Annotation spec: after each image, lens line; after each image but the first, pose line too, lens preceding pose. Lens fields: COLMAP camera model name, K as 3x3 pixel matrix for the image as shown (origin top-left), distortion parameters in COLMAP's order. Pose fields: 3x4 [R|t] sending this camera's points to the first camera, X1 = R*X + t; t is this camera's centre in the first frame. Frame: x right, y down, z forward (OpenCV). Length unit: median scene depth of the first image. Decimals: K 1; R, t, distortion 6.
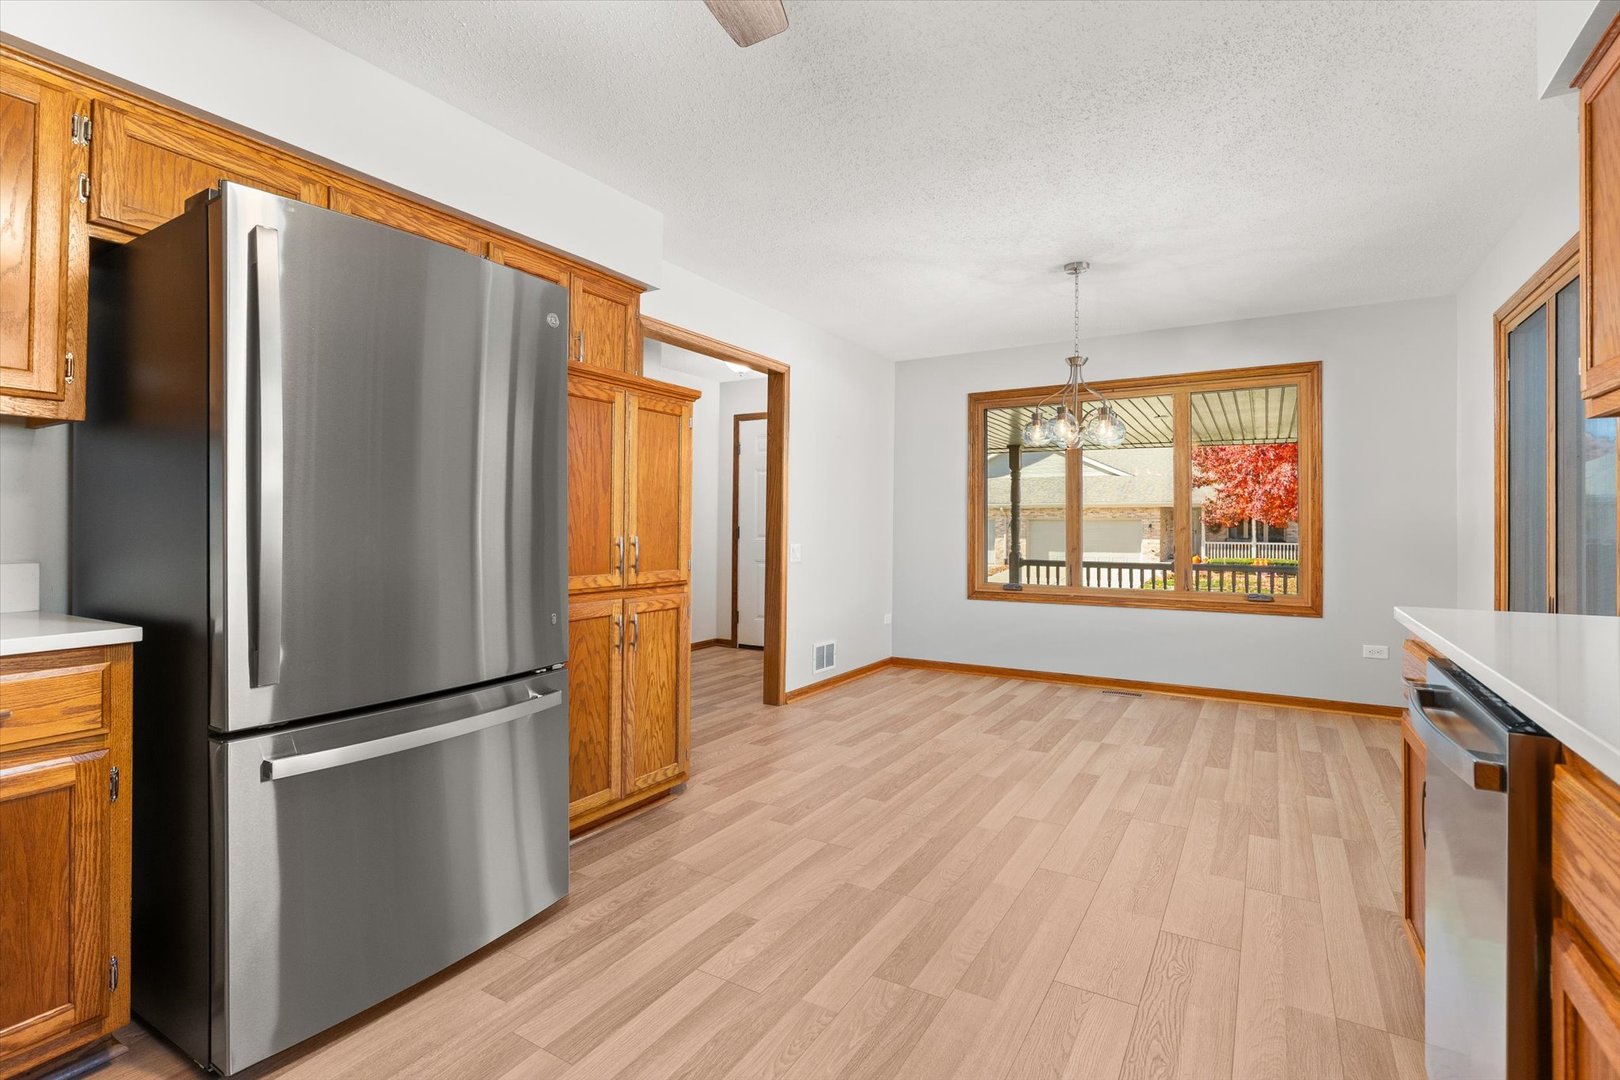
lens RADIAL K [[759.6, 0, 806.6], [0, 759.6, 518.5], [0, 0, 1]] dist [-0.002860, -0.000676]
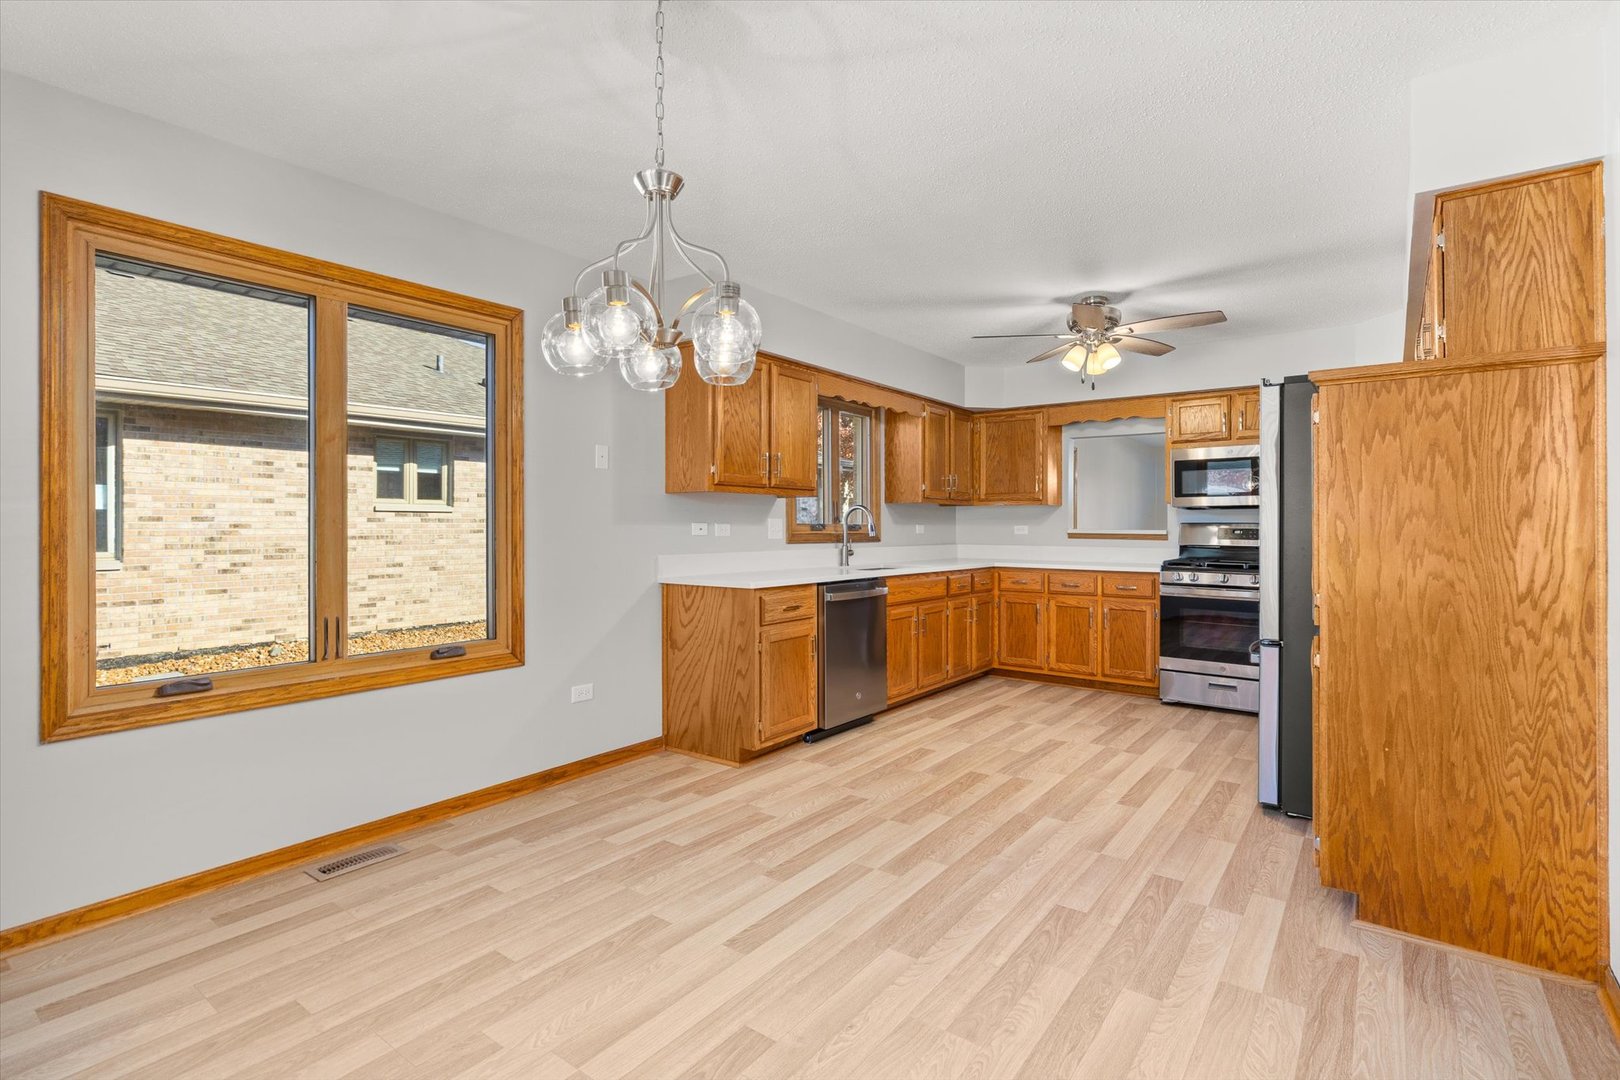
lens RADIAL K [[780.5, 0, 814.4], [0, 780.5, 526.2], [0, 0, 1]] dist [0.000048, -0.000258]
pose [[-0.996068, -0.004433, 0.088478, 0.196585], [-0.005357, 0.999934, -0.010210, -0.002991], [-0.088427, -0.010644, -0.996026, 1.274058]]
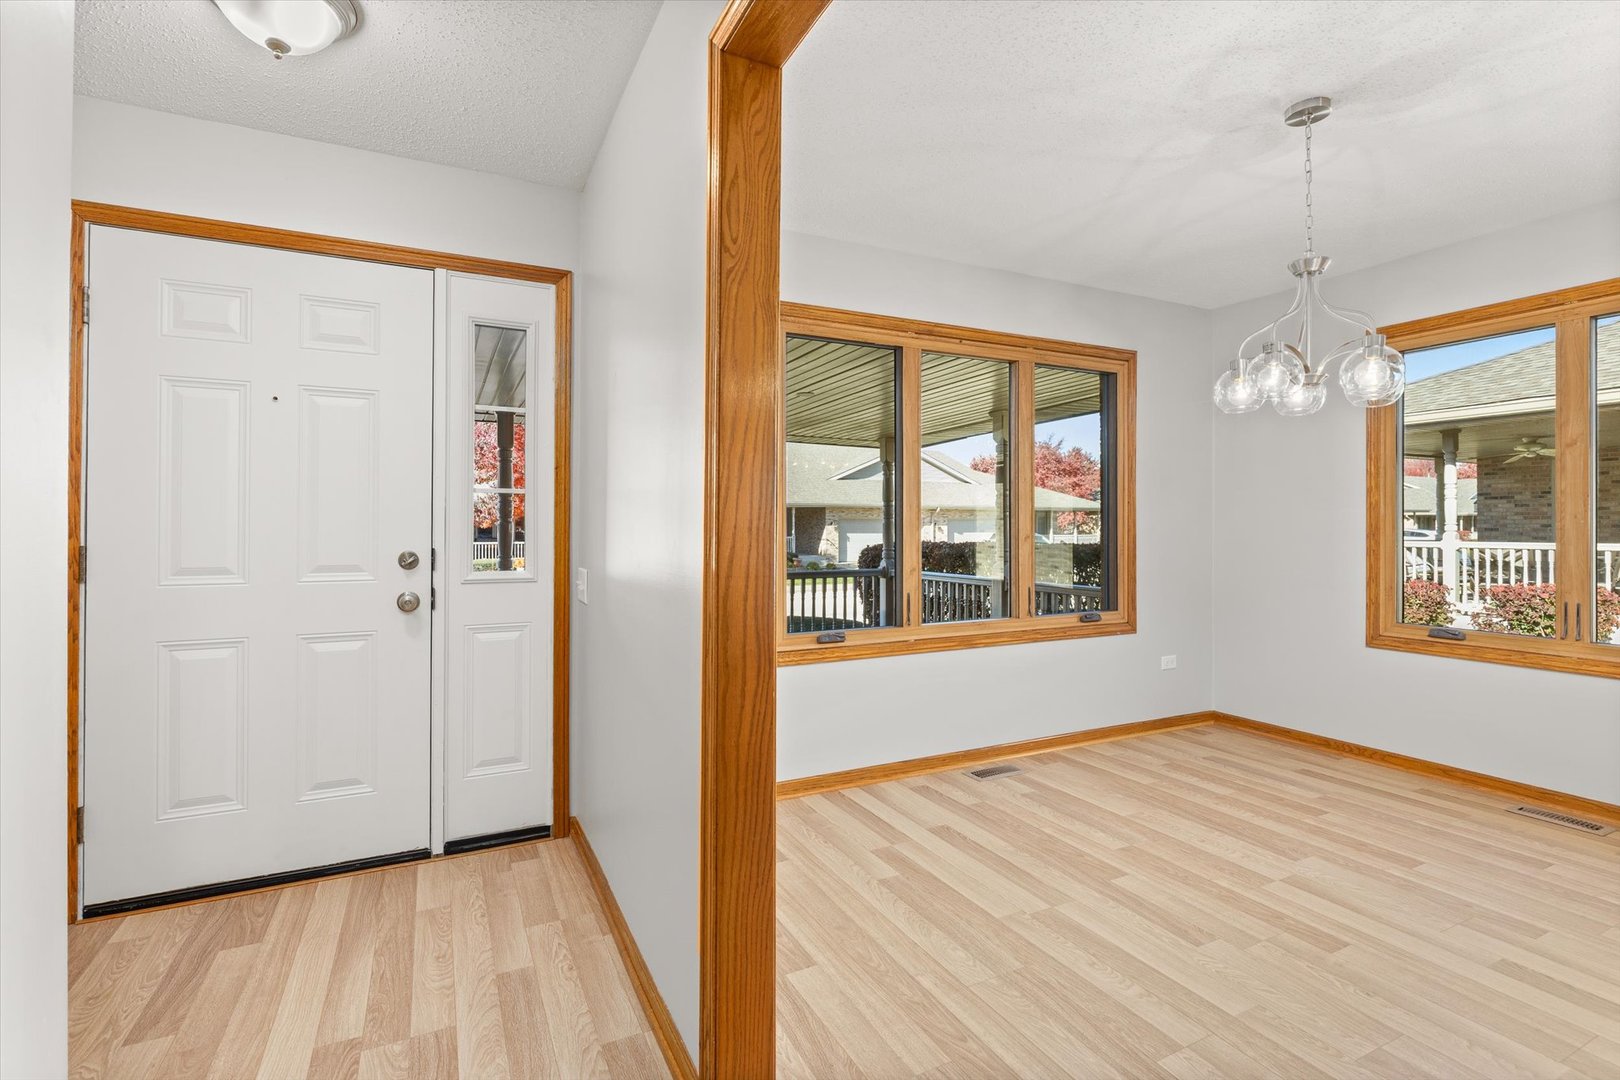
lens RADIAL K [[757.3, 0, 821.3], [0, 757.3, 530.8], [0, 0, 1]] dist [-0.003837, -0.000620]
pose [[0.528843, -0.009227, 0.848669, -0.312402], [-0.006417, 0.999869, 0.014869, -0.004547], [-0.848695, -0.013310, 0.528714, 0.887935]]
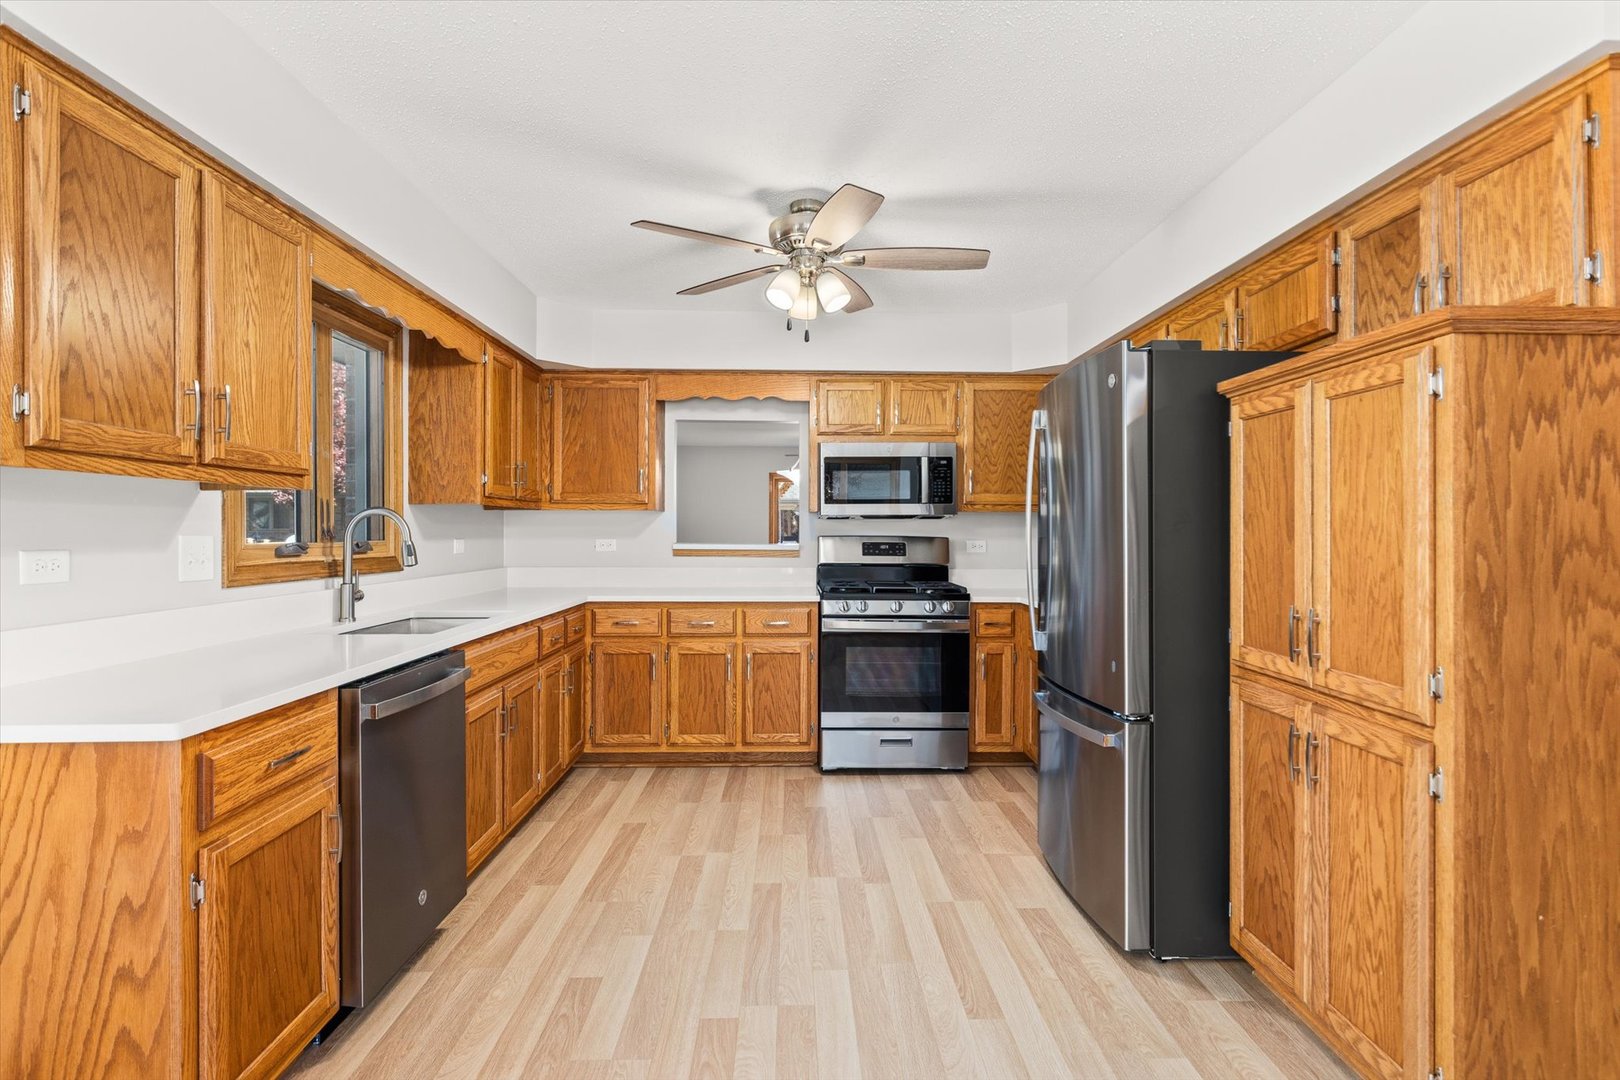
lens RADIAL K [[820.6, 0, 819.7], [0, 820.6, 528.7], [0, 0, 1]] dist [-0.002474, 0.000704]
pose [[-0.833363, -0.004817, -0.552705, 0.306853], [0.001914, 0.999931, -0.011601, -0.022017], [0.552723, -0.010726, -0.833296, 0.839767]]
